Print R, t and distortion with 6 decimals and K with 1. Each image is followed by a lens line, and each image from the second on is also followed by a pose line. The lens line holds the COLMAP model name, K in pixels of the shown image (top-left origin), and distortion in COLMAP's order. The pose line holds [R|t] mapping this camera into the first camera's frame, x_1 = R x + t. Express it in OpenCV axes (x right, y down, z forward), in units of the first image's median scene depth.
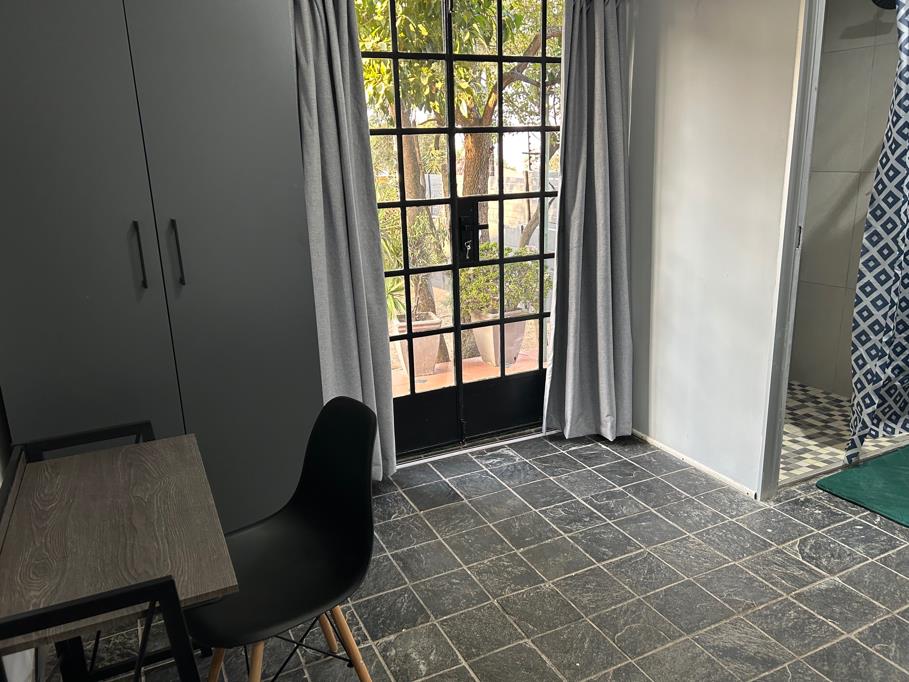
lens RADIAL K [[688.3, 0, 457.2], [0, 688.3, 341.9], [0, 0, 1]] dist [0.030034, -0.013276]
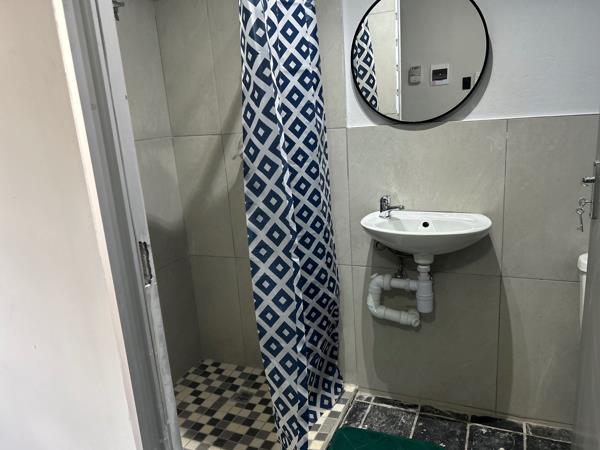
lens RADIAL K [[454.3, 0, 301.5], [0, 454.3, 224.4], [0, 0, 1]] dist [0.030034, -0.013276]
pose [[0.769185, -0.173686, 0.614969, 0.335571], [0.209495, 0.977708, 0.014104, -0.140969], [-0.603710, 0.117984, 0.788425, 0.591096]]
